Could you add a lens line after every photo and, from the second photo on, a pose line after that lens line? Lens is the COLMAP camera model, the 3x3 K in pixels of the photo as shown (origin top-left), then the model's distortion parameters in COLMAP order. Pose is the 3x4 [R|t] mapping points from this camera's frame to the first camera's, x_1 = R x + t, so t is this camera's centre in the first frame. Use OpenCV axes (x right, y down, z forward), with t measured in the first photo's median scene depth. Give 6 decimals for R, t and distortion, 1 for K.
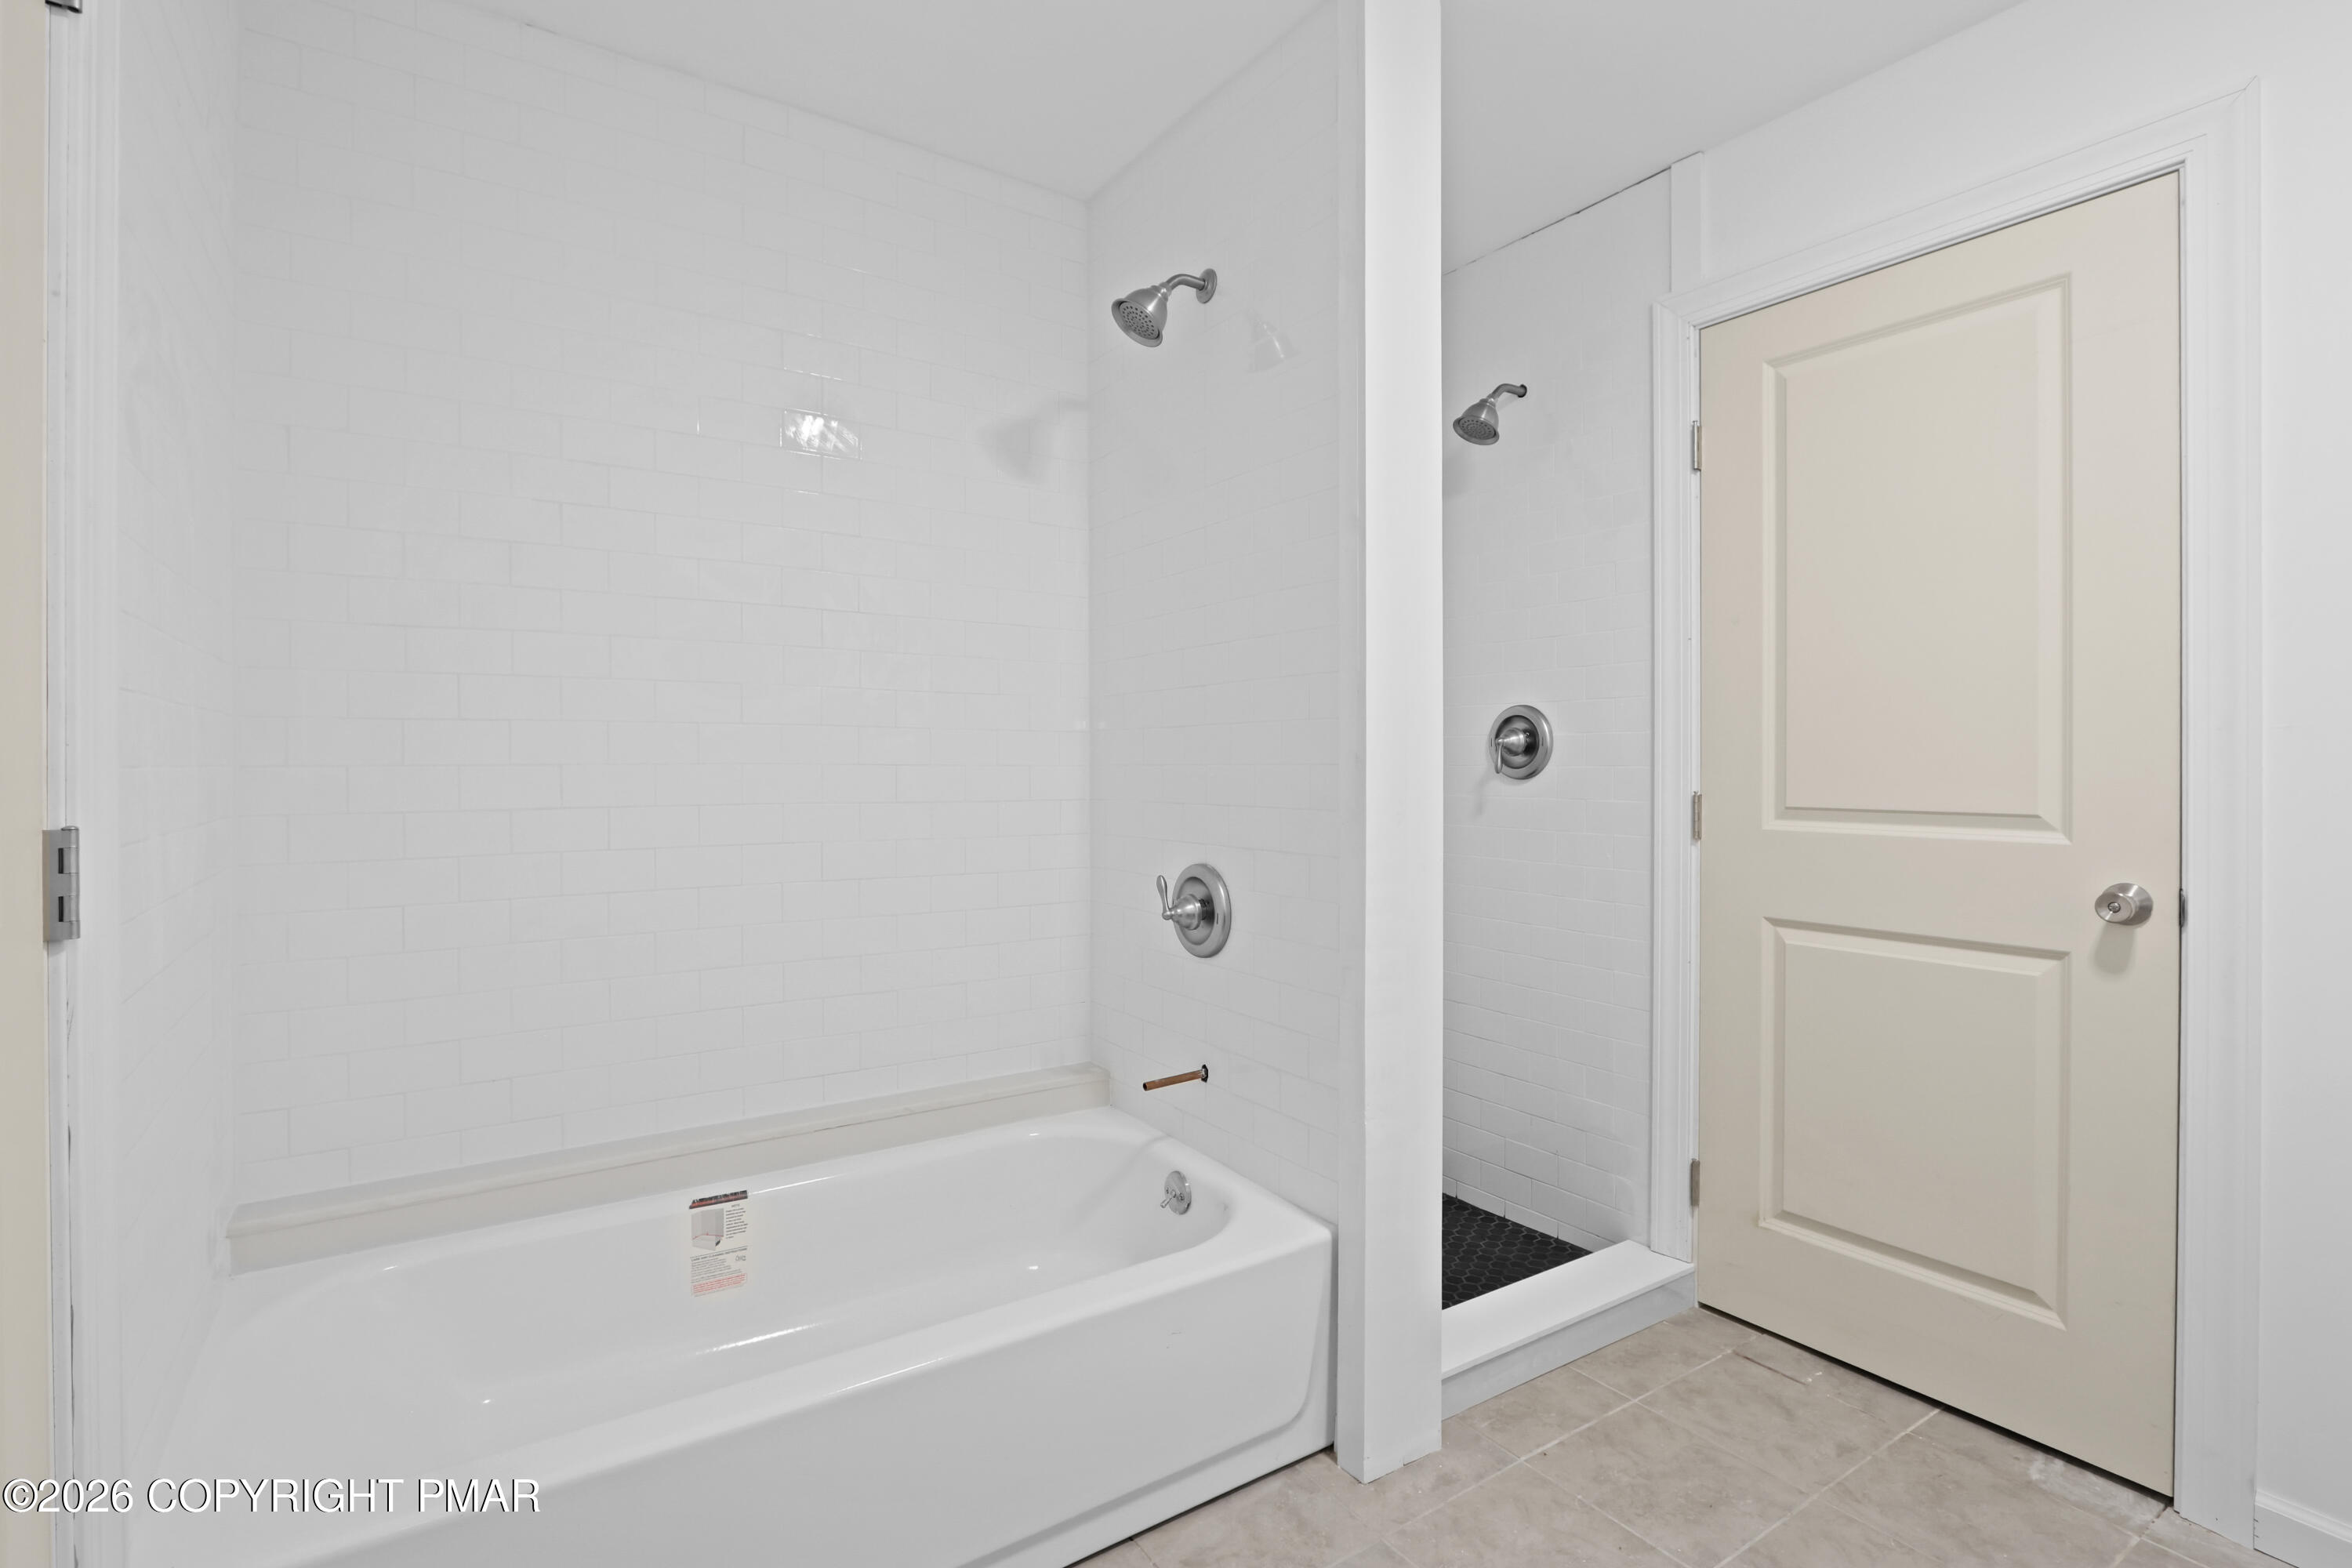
lens RADIAL K [[1091.0, 0, 1153.5], [0, 1091.0, 774.5], [0, 0, 1]] dist [-0.013249, 0.001661]
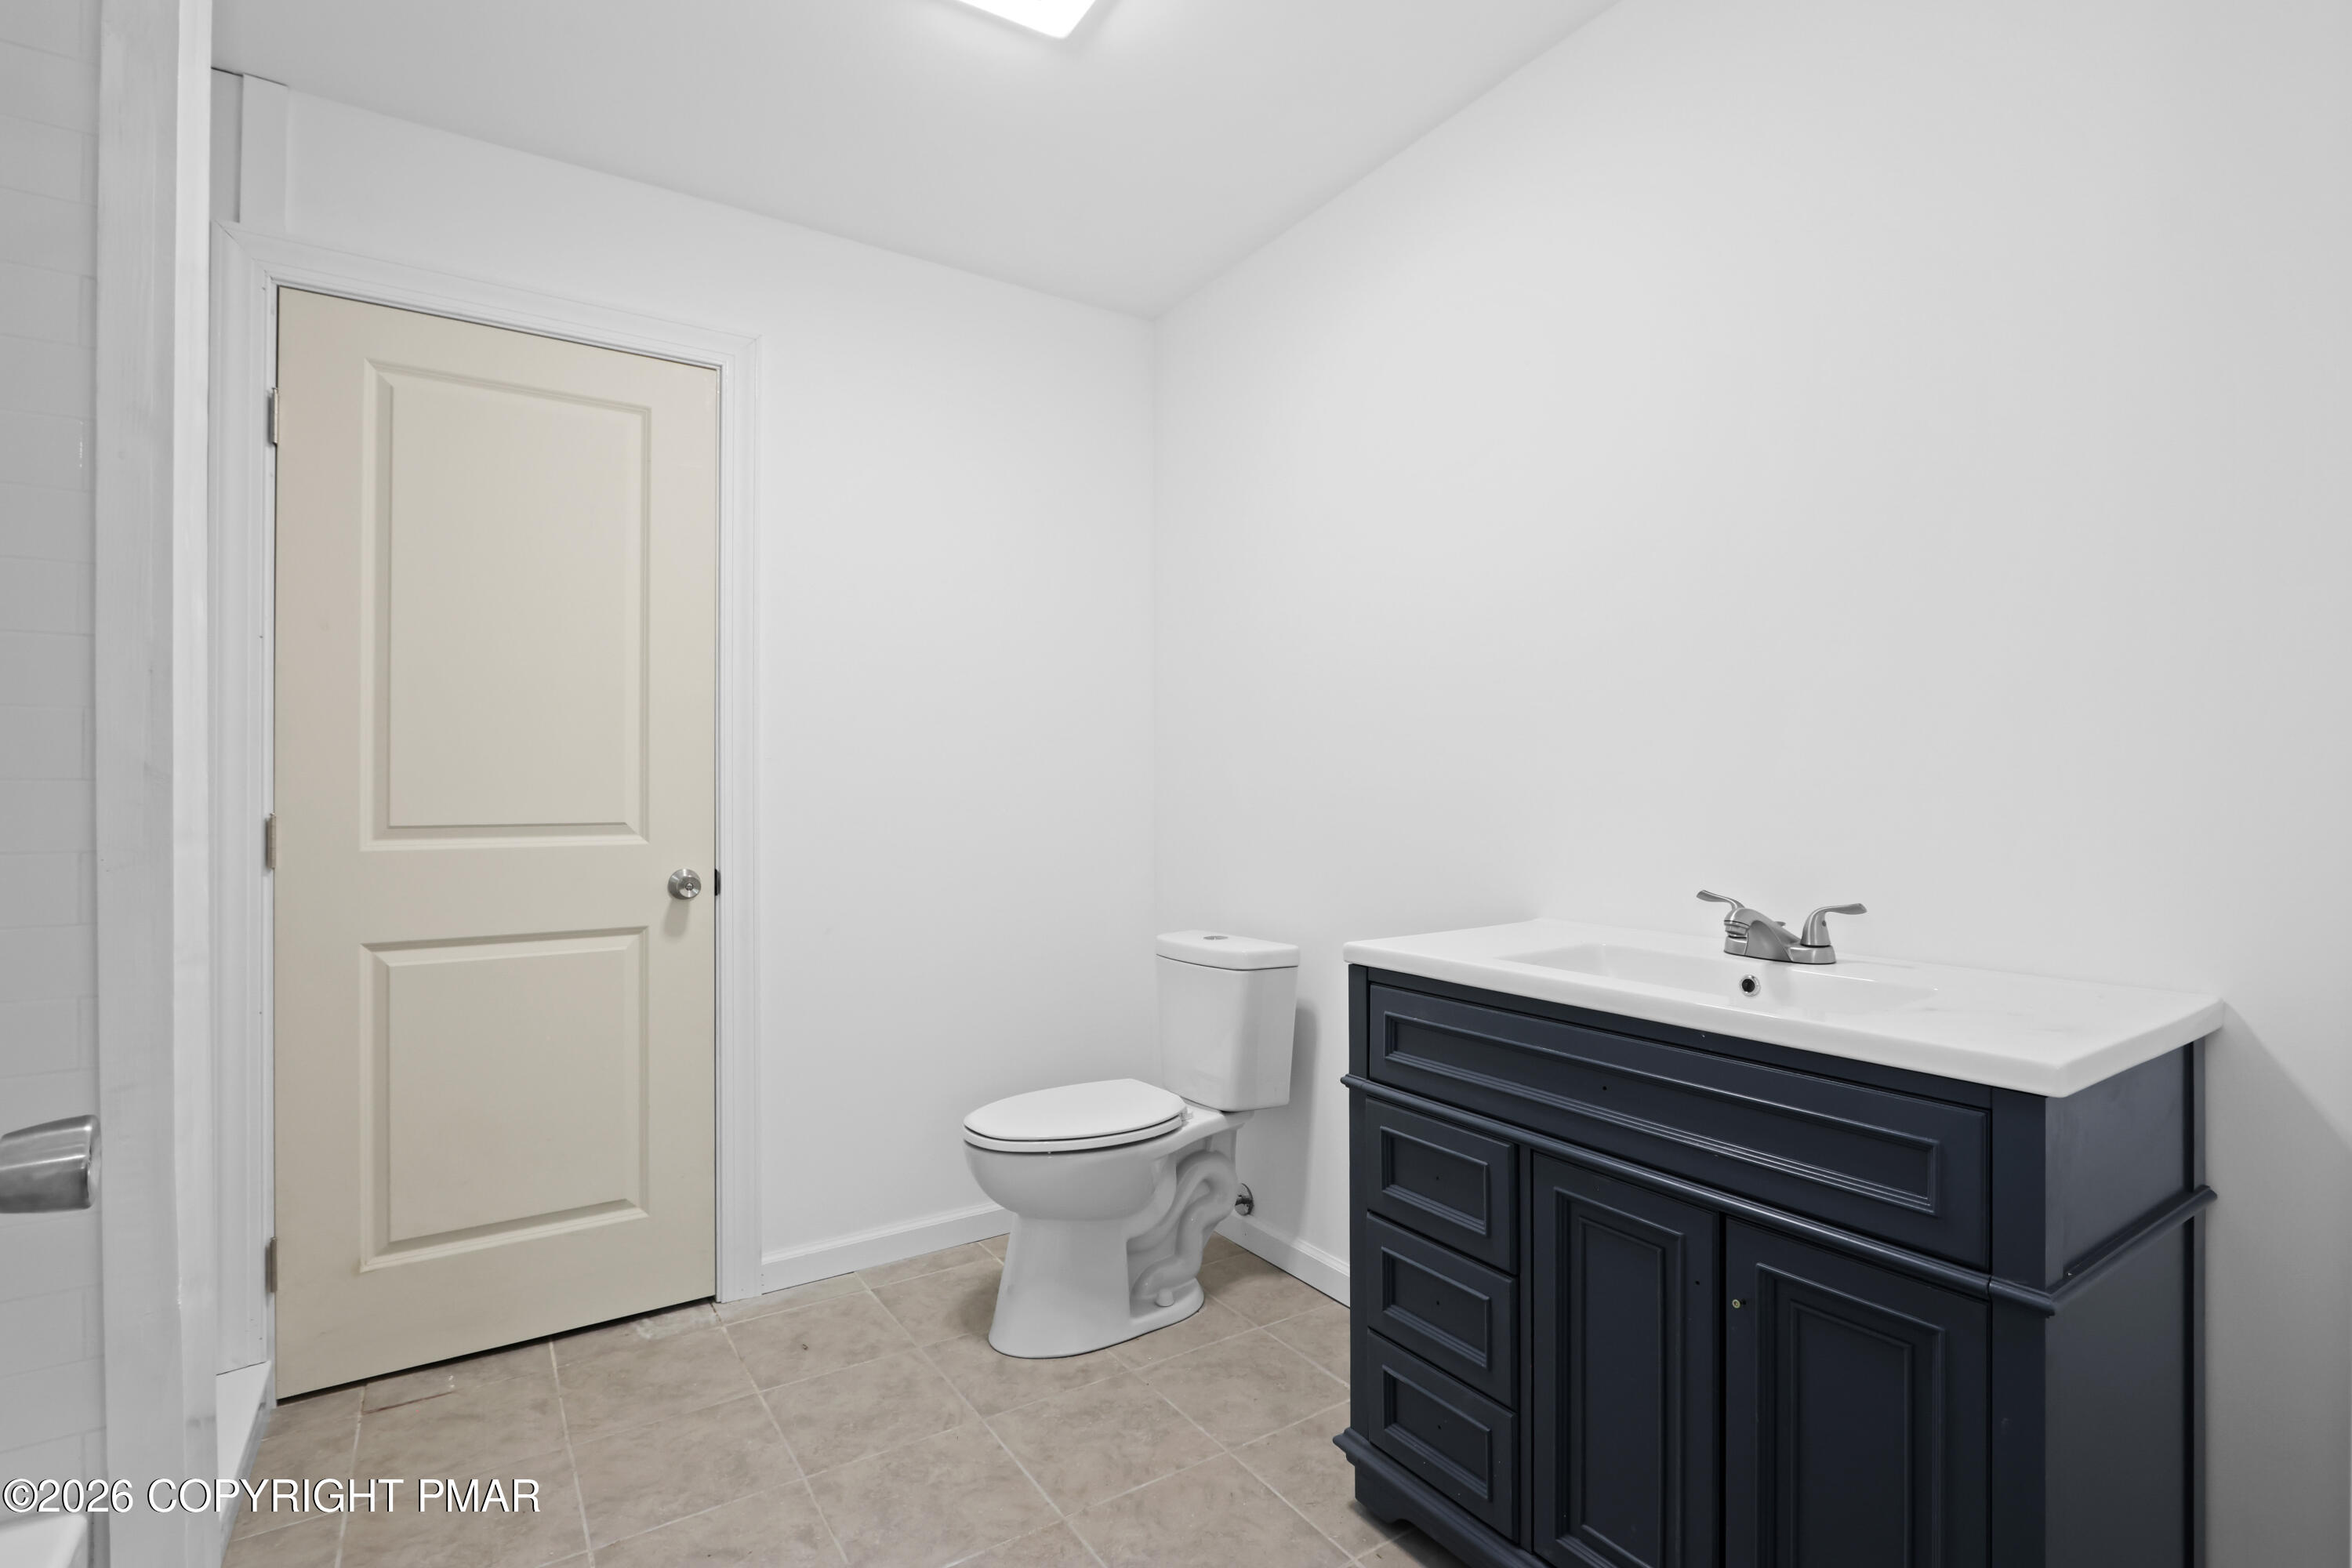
lens RADIAL K [[1092.7, 0, 1176.0], [0, 1092.7, 784.0], [0, 0, 1]] dist [-0.012829, 0.000557]
pose [[0.002084, -0.000155, 0.999998, -0.460543], [0.007119, 0.999975, 0.000140, -0.003483], [-0.999972, 0.007119, 0.002085, 0.349200]]
